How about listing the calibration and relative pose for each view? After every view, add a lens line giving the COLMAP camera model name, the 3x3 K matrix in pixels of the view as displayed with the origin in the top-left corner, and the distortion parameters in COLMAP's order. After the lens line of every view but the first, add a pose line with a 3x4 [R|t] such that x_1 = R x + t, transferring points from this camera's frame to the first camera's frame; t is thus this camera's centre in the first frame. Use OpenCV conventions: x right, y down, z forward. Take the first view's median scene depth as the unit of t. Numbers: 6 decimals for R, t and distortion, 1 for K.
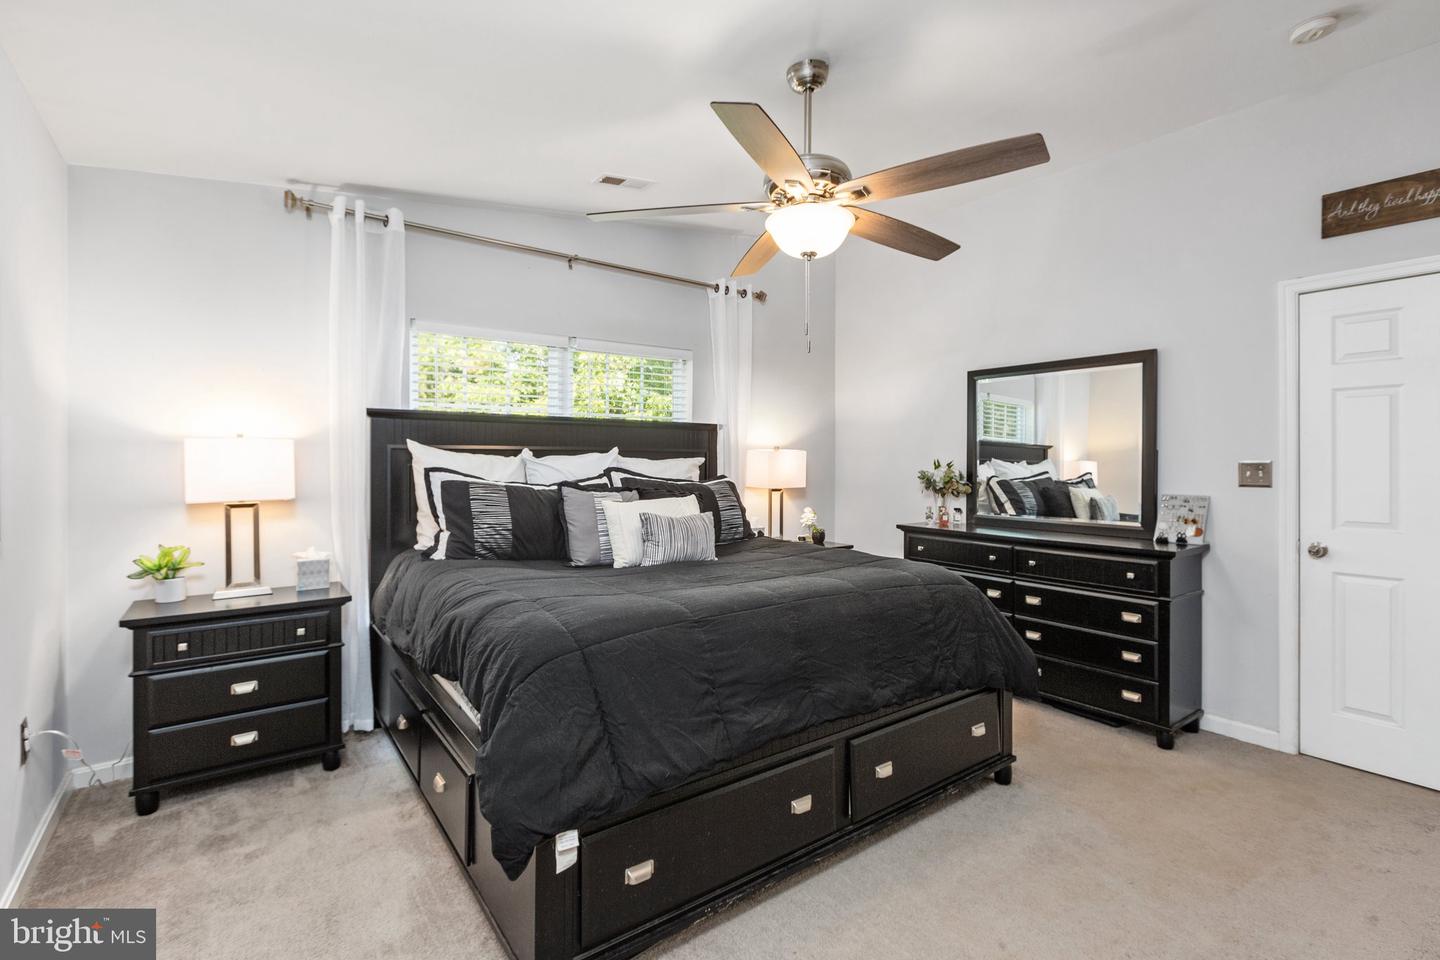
lens RADIAL K [[656.2, 0, 724.8], [0, 656.2, 461.6], [0, 0, 1]] dist [0.001492, 0.000216]
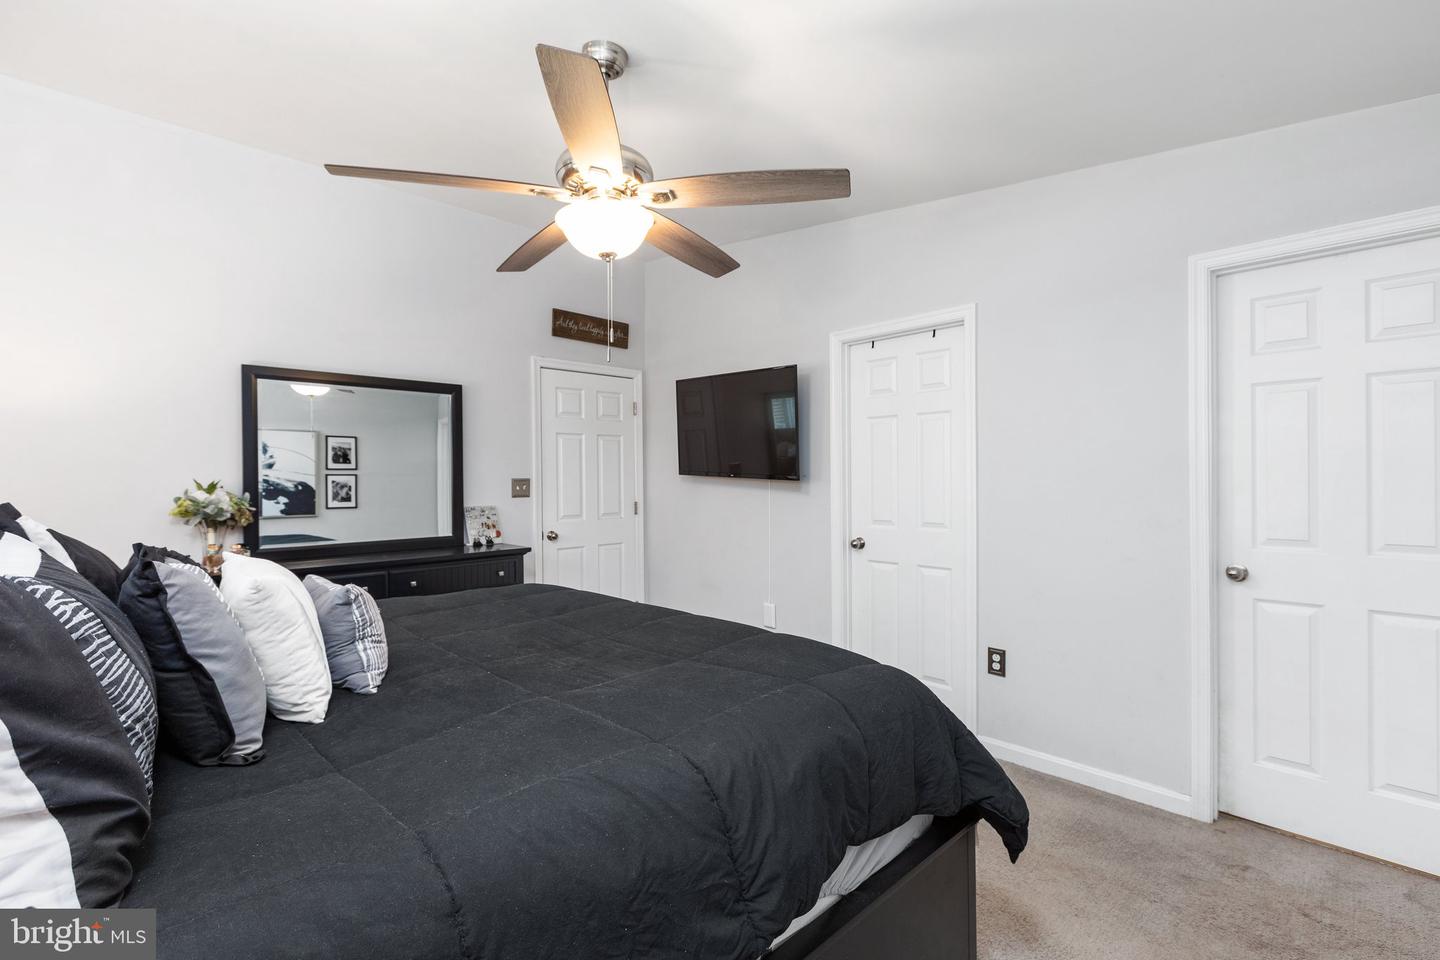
lens RADIAL K [[640.4, 0, 720.0], [0, 640.4, 480.0], [0, 0, 1]] dist [0.000231, 0.000219]
pose [[-0.111774, -0.005265, 0.993720, -0.576577], [0.008178, 0.999947, 0.006218, -0.002970], [-0.993700, 0.008822, -0.111725, 0.699853]]
